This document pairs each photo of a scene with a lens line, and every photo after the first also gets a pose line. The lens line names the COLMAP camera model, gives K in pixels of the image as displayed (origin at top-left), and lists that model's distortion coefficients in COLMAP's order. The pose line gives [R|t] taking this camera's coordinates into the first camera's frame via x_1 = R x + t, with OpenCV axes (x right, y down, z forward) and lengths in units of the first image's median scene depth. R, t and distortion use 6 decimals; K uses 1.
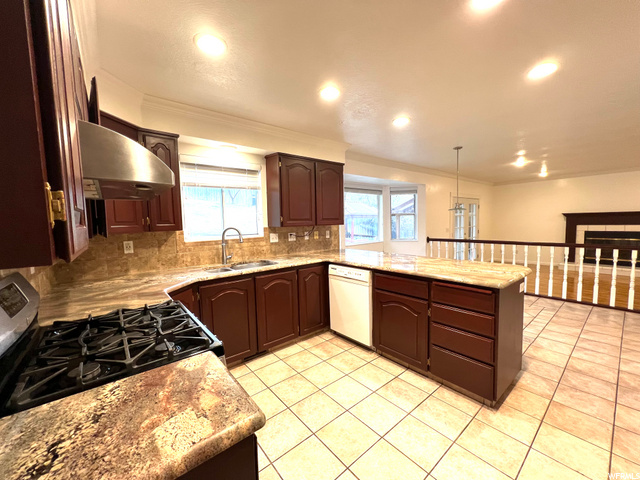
lens RADIAL K [[256.1, 0, 320.0], [0, 256.1, 240.0], [0, 0, 1]] dist [-0.001729, 0.000111]
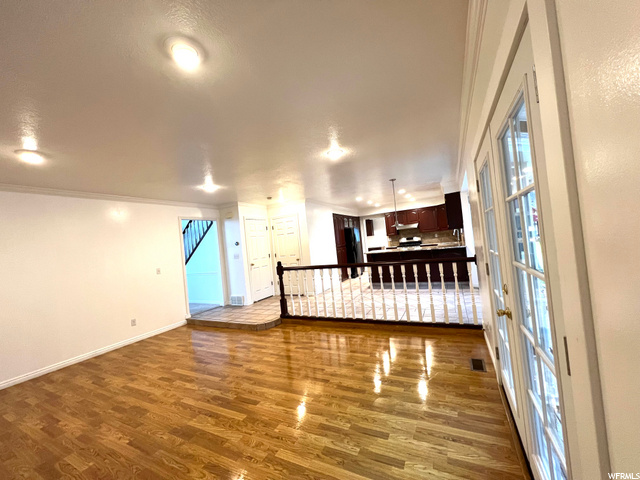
lens RADIAL K [[256.1, 0, 320.0], [0, 256.1, 240.0], [0, 0, 1]] dist [-0.001729, 0.000111]
pose [[-0.909888, 0.109319, -0.400192, 1.706447], [0.088870, 0.993625, 0.069368, -0.205149], [0.405224, 0.027552, -0.913802, 2.438039]]
